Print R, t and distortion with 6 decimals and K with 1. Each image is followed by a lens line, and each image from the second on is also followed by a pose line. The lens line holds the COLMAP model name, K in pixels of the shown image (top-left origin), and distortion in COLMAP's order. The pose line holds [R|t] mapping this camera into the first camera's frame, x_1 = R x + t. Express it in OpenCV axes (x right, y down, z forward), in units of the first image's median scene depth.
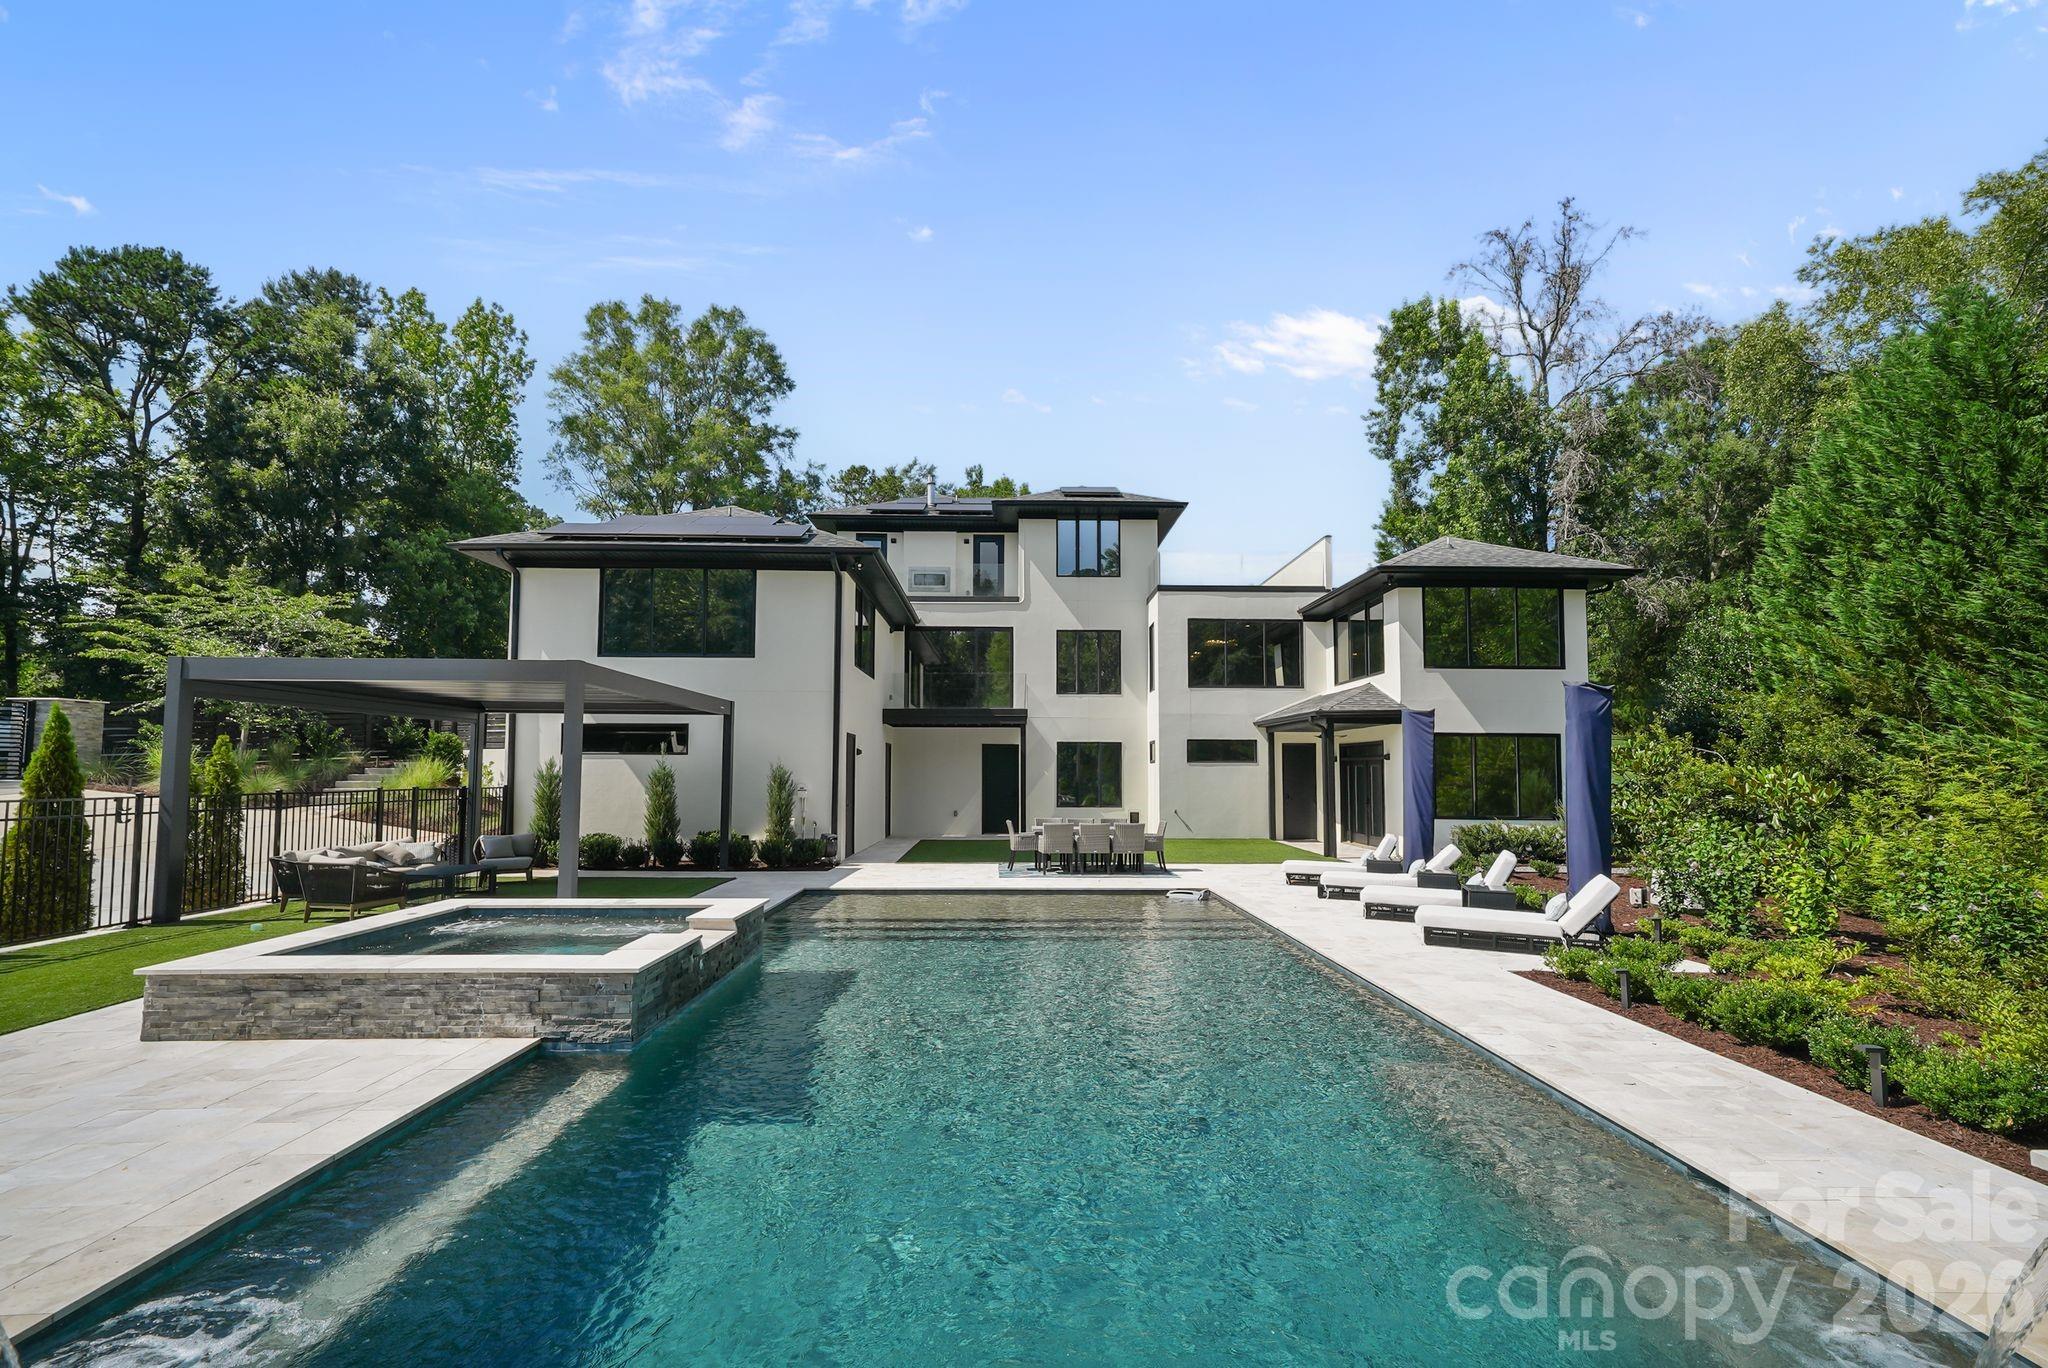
lens RADIAL K [[890.2, 0, 1067.8], [0, 890.2, 712.1], [0, 0, 1]] dist [-0.003391, 0.002994]
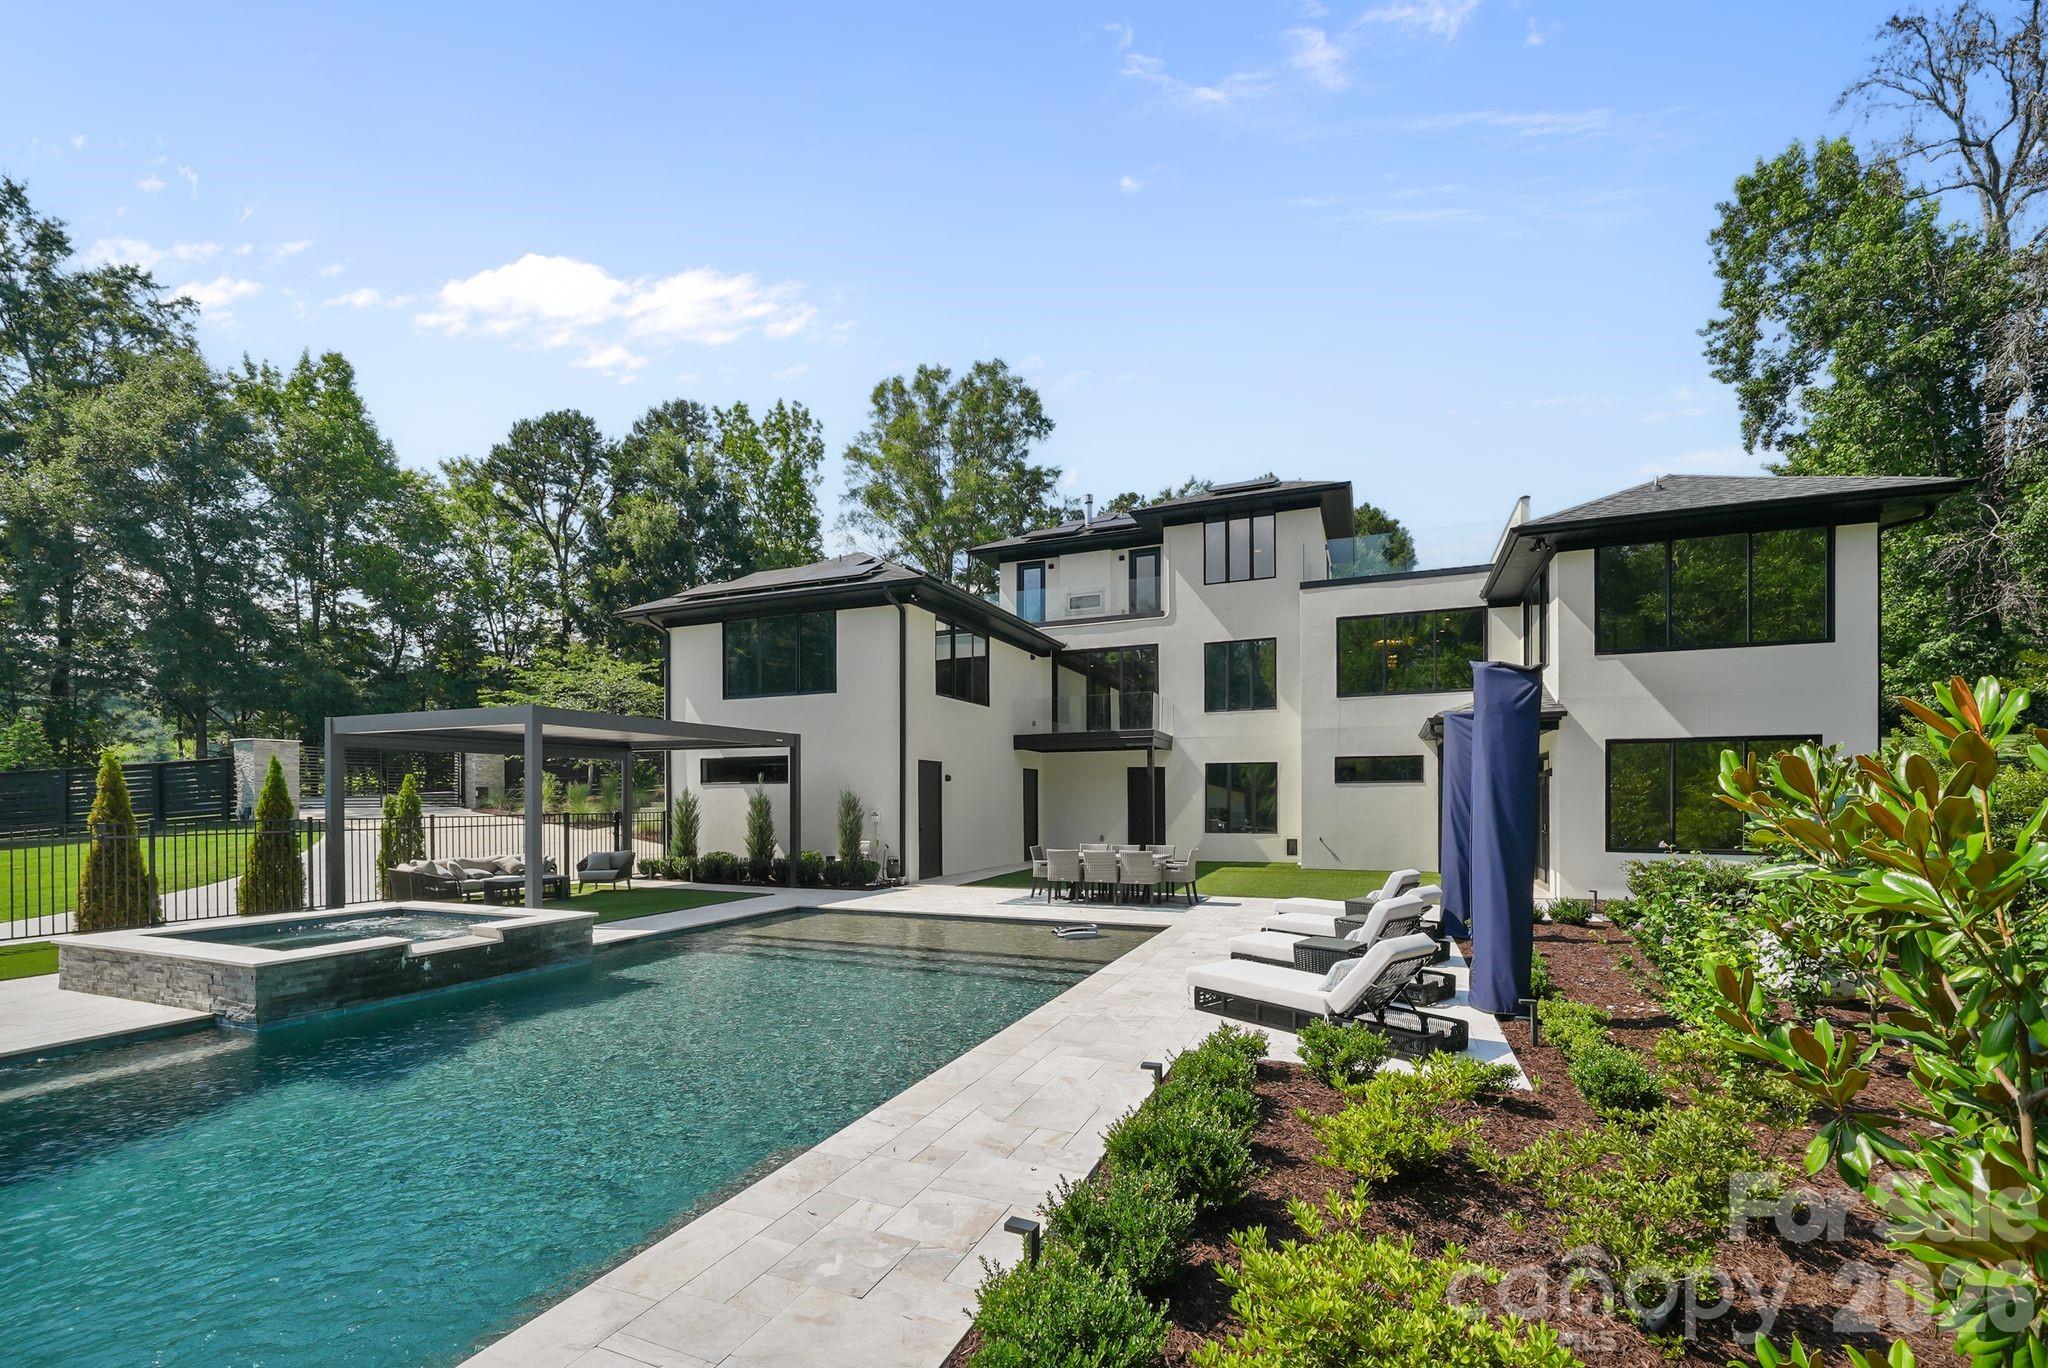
lens RADIAL K [[890.2, 0, 1054.6], [0, 890.2, 774.5], [0, 0, 1]] dist [-0.003391, 0.002994]
pose [[0.909092, -0.019062, -0.416160, 0.222861], [0.036482, 0.998758, 0.033946, 0.007326], [0.414995, -0.046042, 0.908658, 0.082758]]
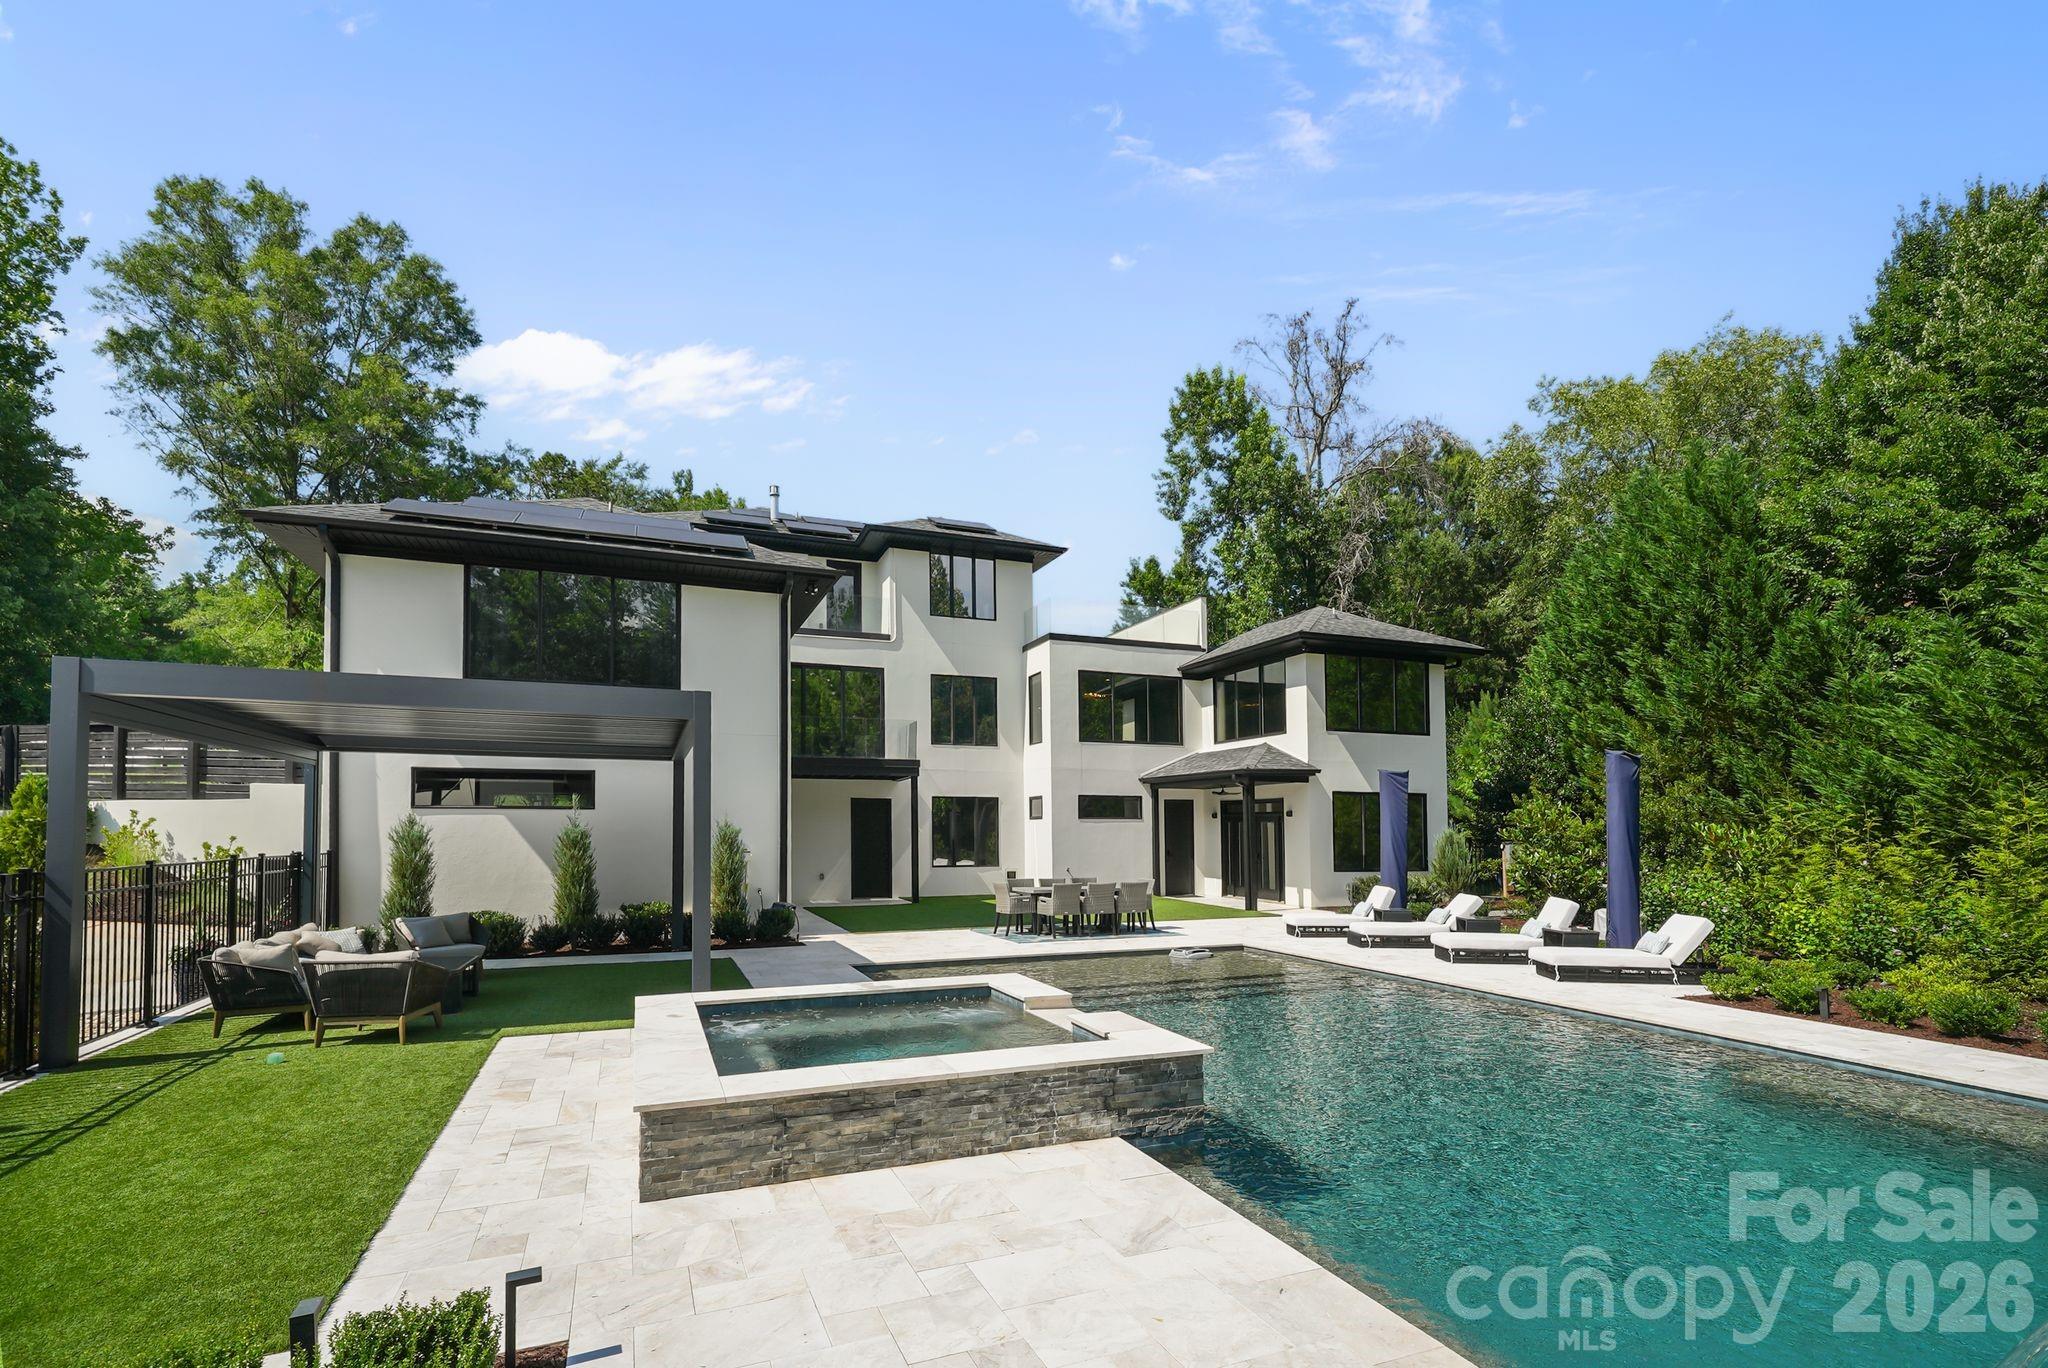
lens RADIAL K [[952.1, 0, 1063.2], [0, 952.1, 777.9], [0, 0, 1]] dist [0.005346, 0.001941]
pose [[0.936510, 0.016282, 0.350261, -0.219612], [-0.021362, 0.999715, 0.010643, 0.001200], [-0.349988, -0.017450, 0.936591, 0.033384]]
